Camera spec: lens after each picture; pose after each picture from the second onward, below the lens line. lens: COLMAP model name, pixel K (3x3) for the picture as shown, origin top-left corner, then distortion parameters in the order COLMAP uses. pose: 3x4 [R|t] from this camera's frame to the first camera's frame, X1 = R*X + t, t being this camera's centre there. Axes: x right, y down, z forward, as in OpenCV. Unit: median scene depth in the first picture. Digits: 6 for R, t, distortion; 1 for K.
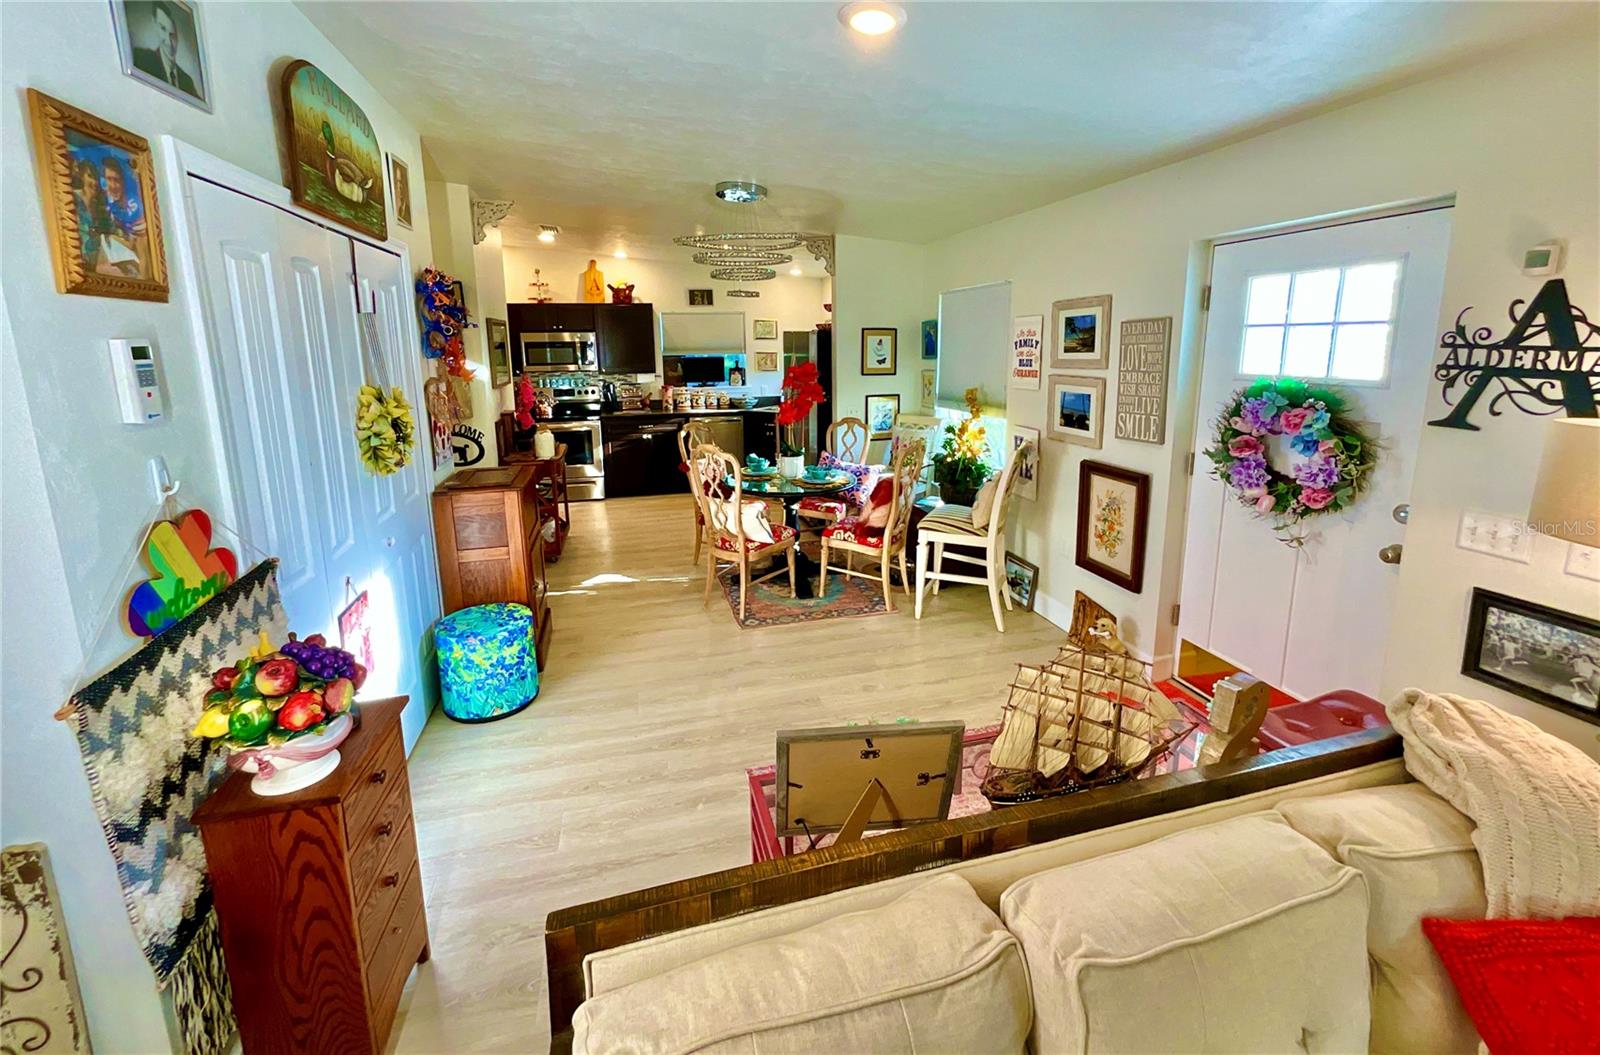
lens RADIAL K [[643.3, 0, 803.9], [0, 643.3, 457.8], [0, 0, 1]] dist [-0.000484, -0.000142]
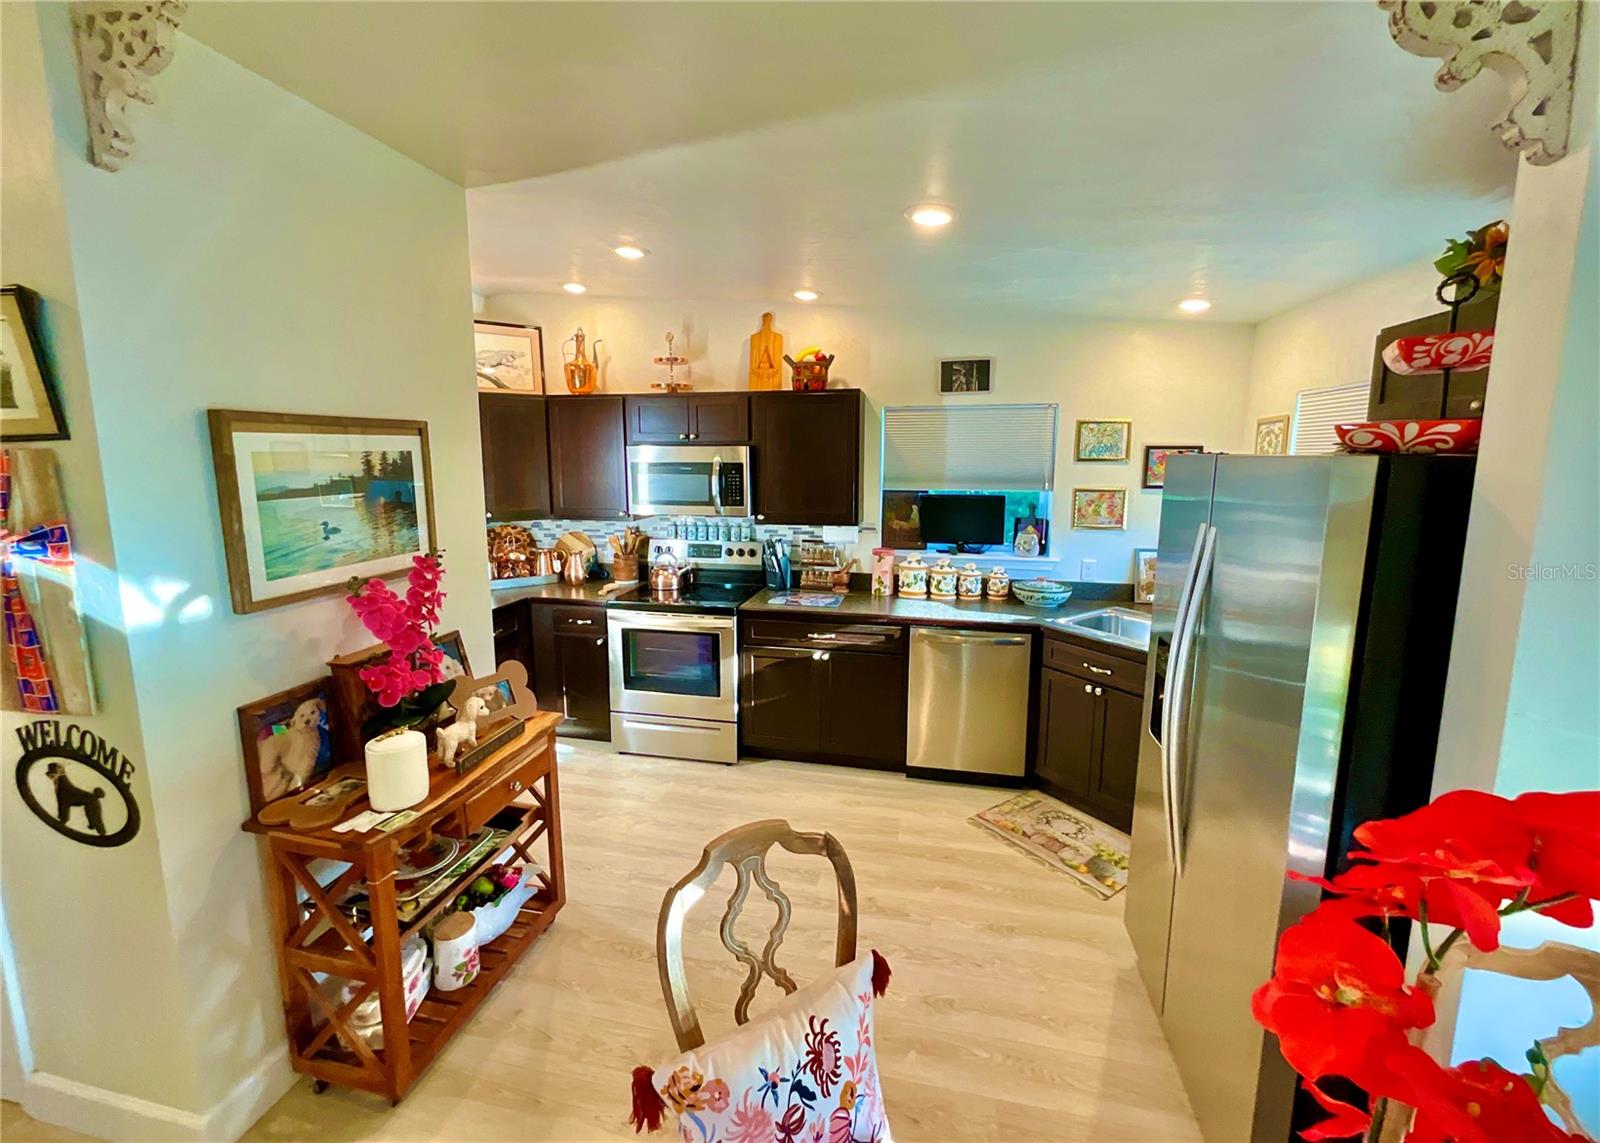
lens RADIAL K [[649.5, 0, 802.7], [0, 649.5, 547.0], [0, 0, 1]] dist [0.001715, 0.000593]
pose [[0.887884, 0.078410, -0.453337, -0.065284], [-0.091729, 0.995756, -0.007427, -0.195767], [0.450831, 0.048178, 0.891308, 0.956160]]
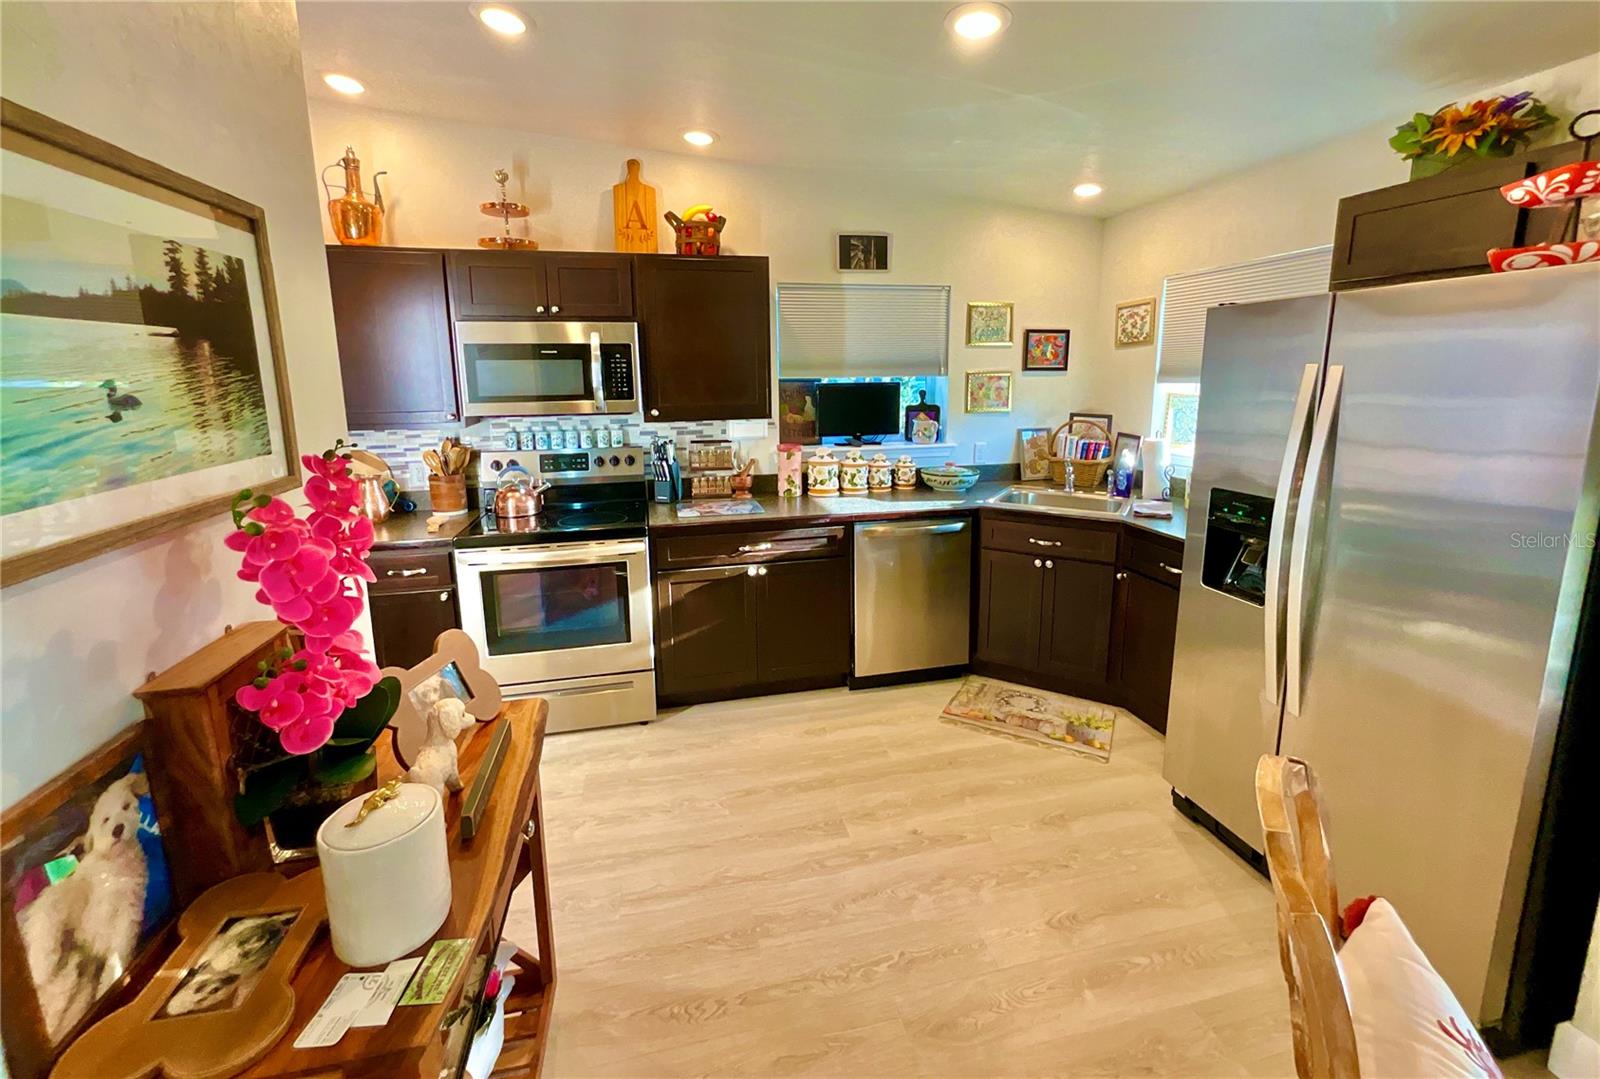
lens RADIAL K [[646.9, 0, 802.1], [0, 646.9, 482.9], [0, 0, 1]] dist [0.000428, -0.001323]
pose [[0.999196, 0.007311, -0.039407, -0.348405], [-0.007602, 0.999945, -0.007250, -0.153848], [0.039352, 0.007544, 0.999197, 1.018223]]
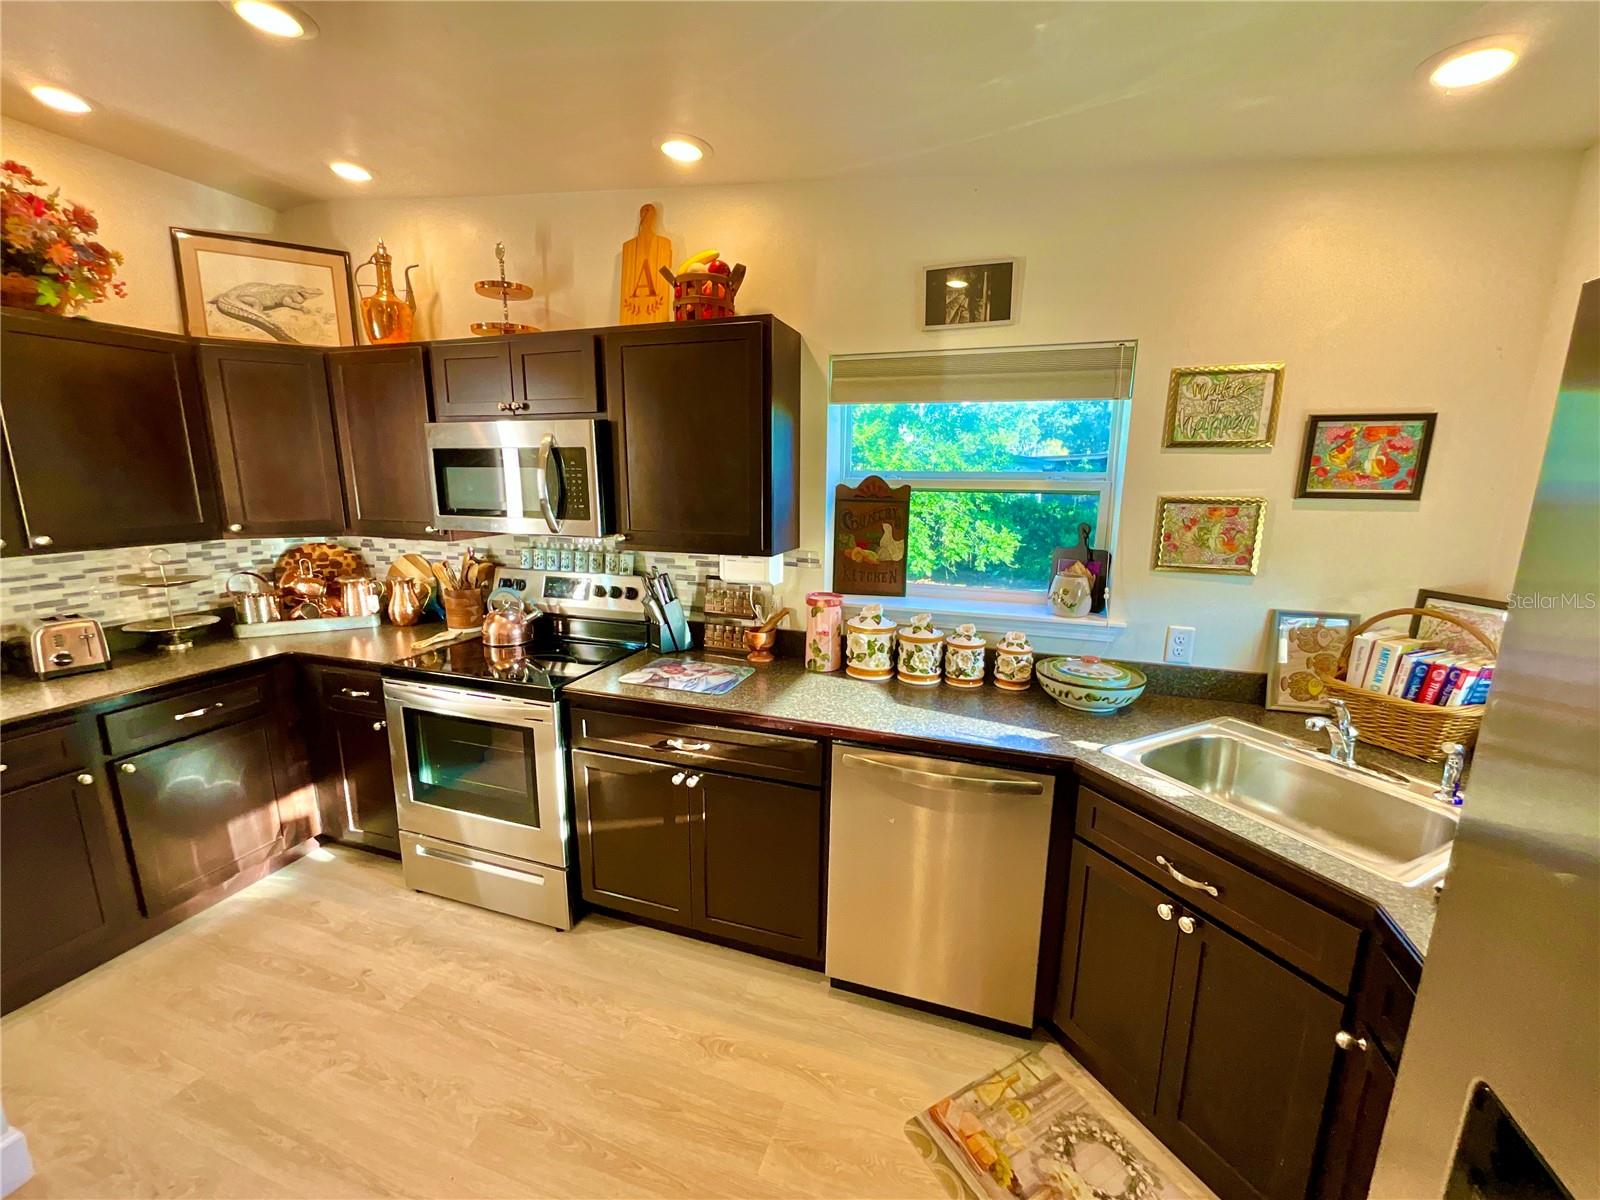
lens RADIAL K [[648.1, 0, 801.2], [0, 648.1, 602.8], [0, 0, 1]] dist [-0.000306, 0.001973]
pose [[0.826475, 0.129294, -0.547925, -0.091784], [-0.116159, 0.991492, 0.058752, -0.236326], [0.550859, 0.015089, 0.834462, 1.375479]]
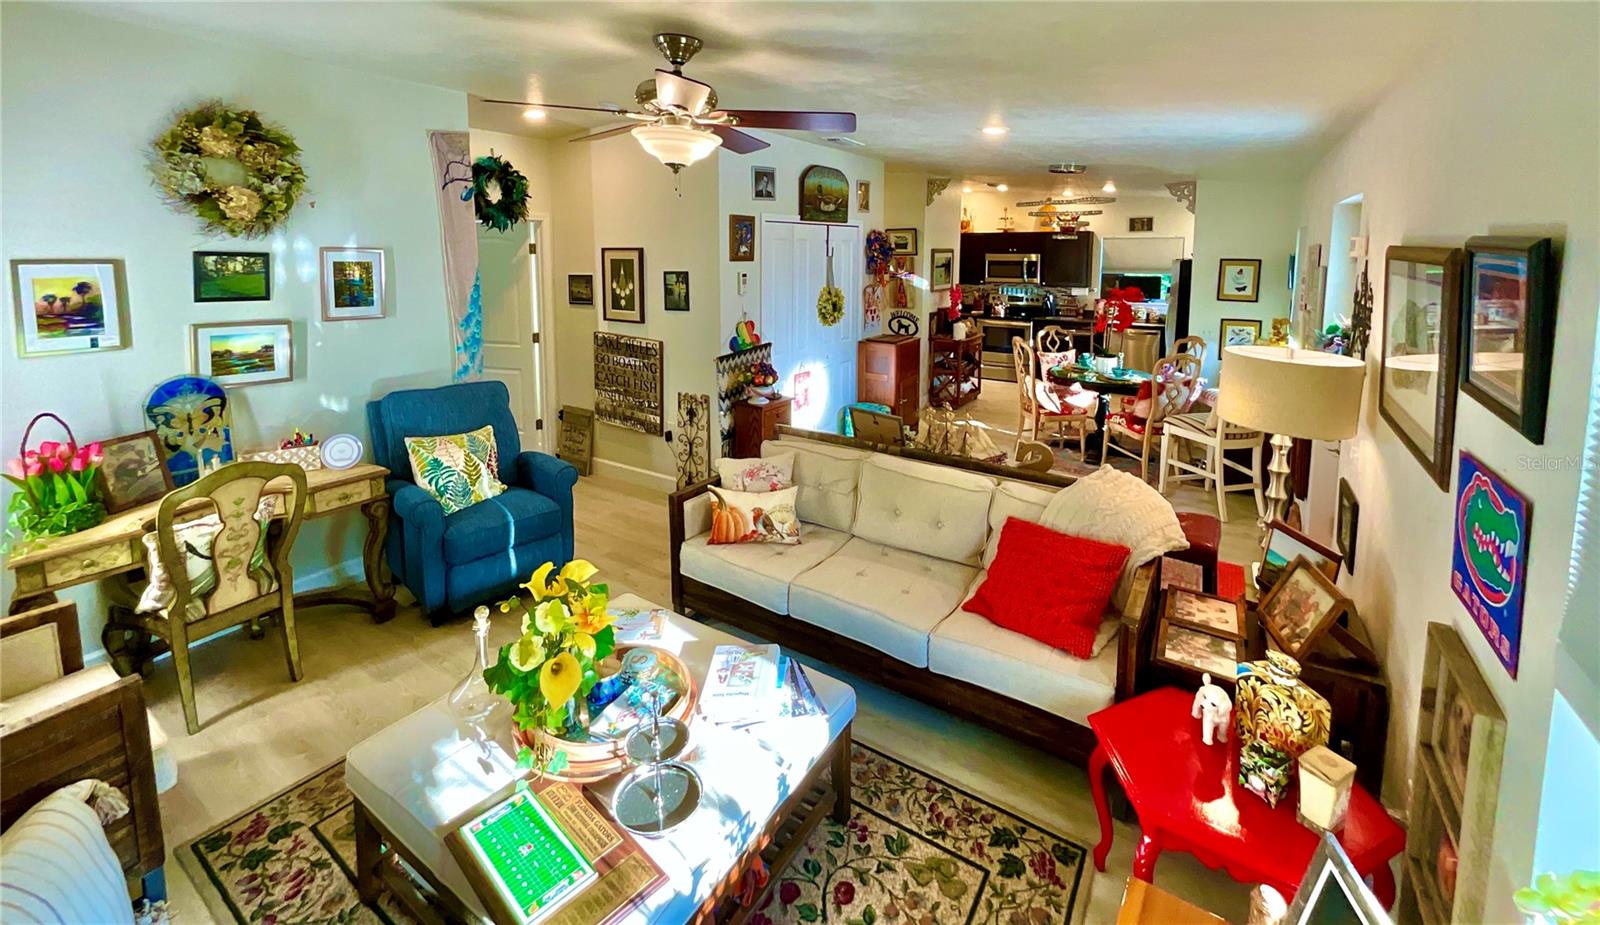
lens RADIAL K [[663.4, 0, 789.0], [0, 663.4, 312.7], [0, 0, 1]] dist [-0.007546, -0.000126]
pose [[0.649510, 0.082949, -0.755815, 0.627101], [-0.143577, 0.989529, -0.014785, 0.021513], [0.746674, 0.118121, 0.654618, -0.394543]]
